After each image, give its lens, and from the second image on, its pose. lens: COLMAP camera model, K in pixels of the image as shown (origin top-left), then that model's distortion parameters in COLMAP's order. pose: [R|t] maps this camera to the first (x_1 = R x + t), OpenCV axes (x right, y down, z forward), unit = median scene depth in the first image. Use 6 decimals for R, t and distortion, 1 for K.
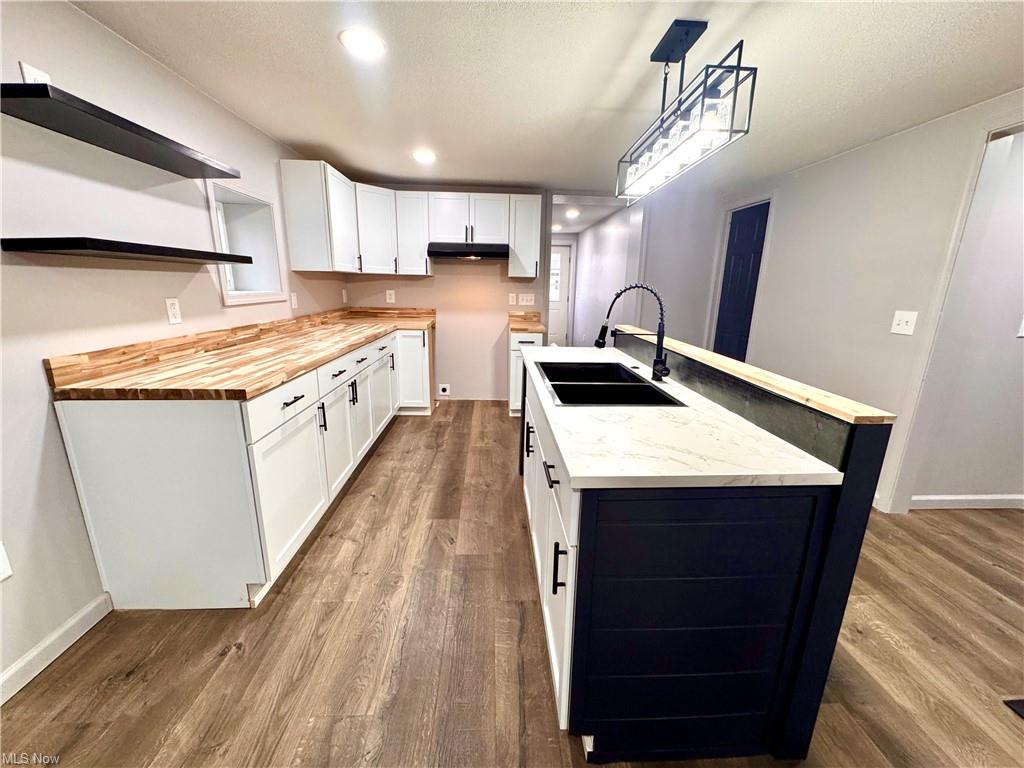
lens RADIAL K [[403.8, 0, 512.0], [0, 403.8, 384.0], [0, 0, 1]] dist [-0.000139, 0.000035]
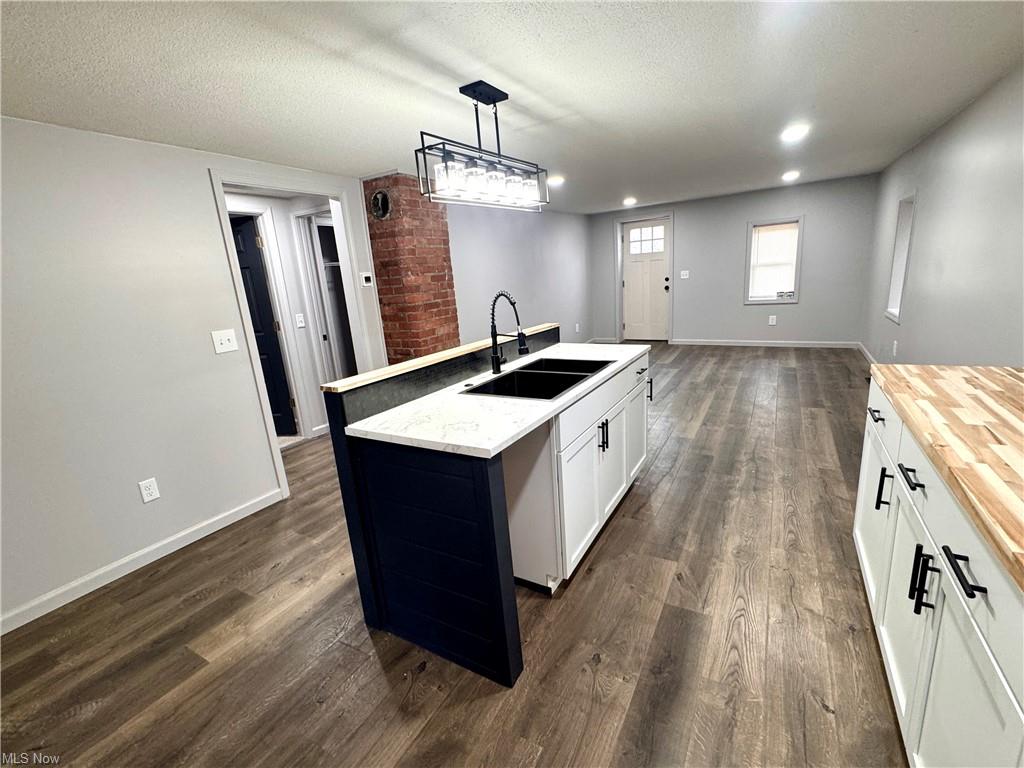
lens RADIAL K [[456.5, 0, 513.8], [0, 456.5, 386.0], [0, 0, 1]] dist [-0.001049, 0.000001]
pose [[-0.839326, -0.088540, 0.536370, -0.249422], [0.187941, 0.878551, 0.439120, -0.349065], [-0.510107, 0.469371, -0.720750, 1.243984]]
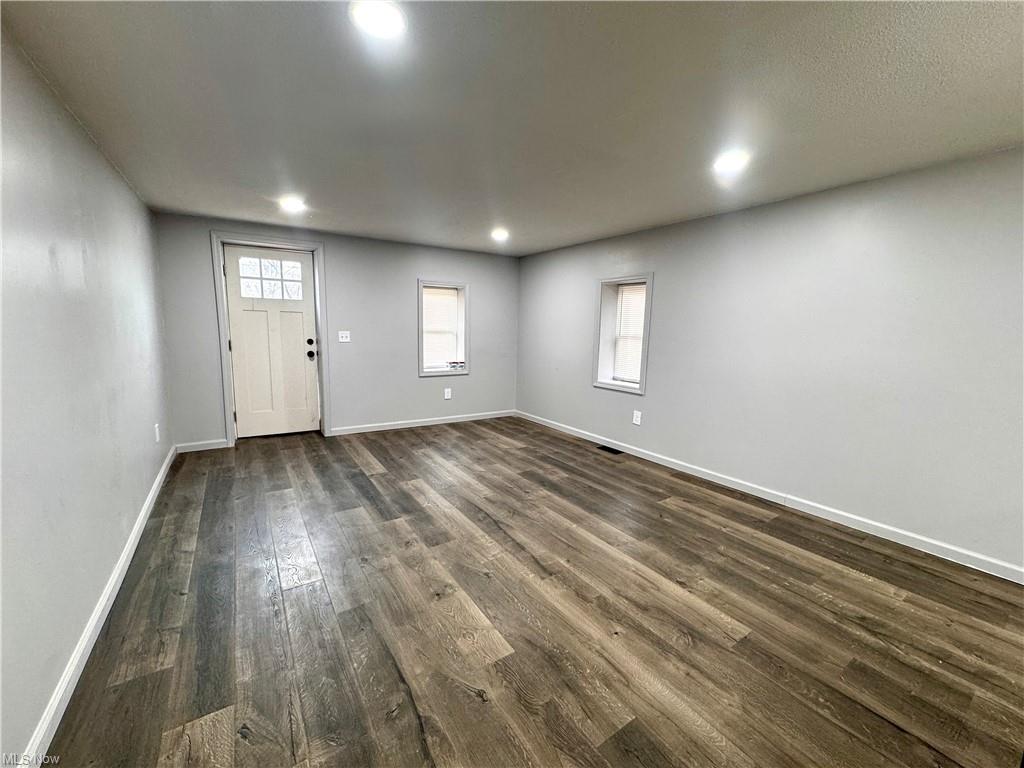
lens RADIAL K [[411.5, 0, 509.6], [0, 411.5, 379.9], [0, 0, 1]] dist [0.001047, 0.000157]
pose [[-0.858752, 0.029709, -0.511529, 0.624753], [-0.155807, 0.935904, 0.315924, -0.054252], [0.488128, 0.351000, -0.799080, 0.313818]]
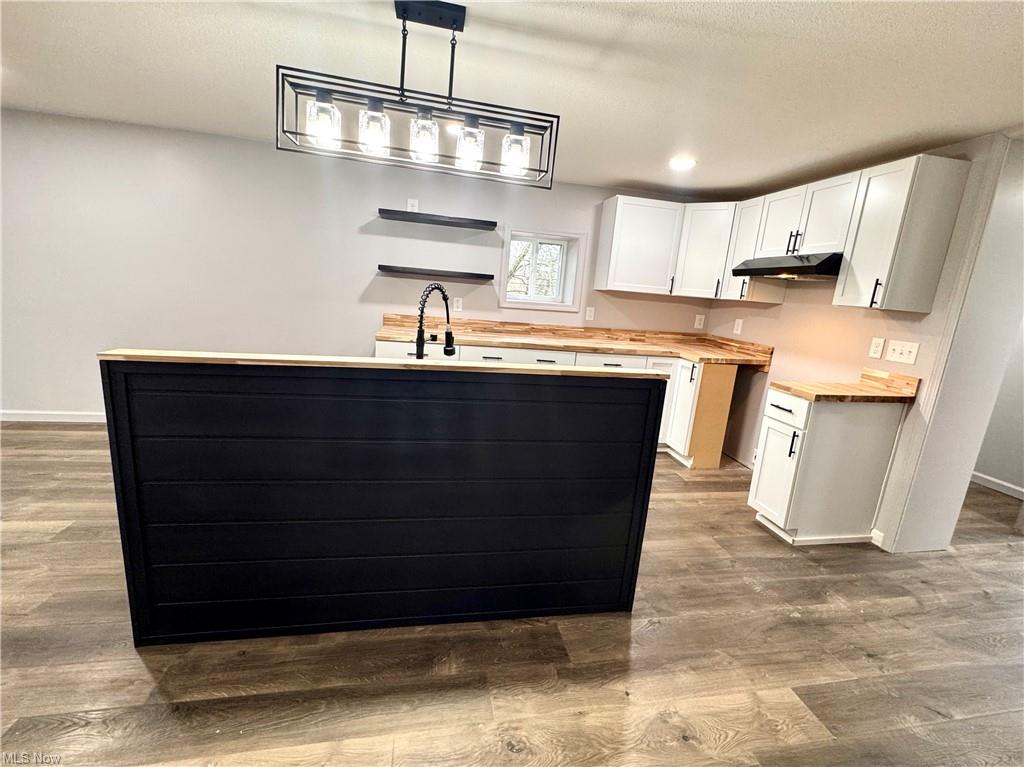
lens RADIAL K [[441.8, 0, 512.0], [0, 441.8, 383.5], [0, 0, 1]] dist [-0.002257, -0.000043]
pose [[0.136398, 0.199615, -0.970335, 0.820355], [-0.311487, 0.938453, 0.149271, -0.147833], [0.940410, 0.281886, 0.190180, 0.640948]]
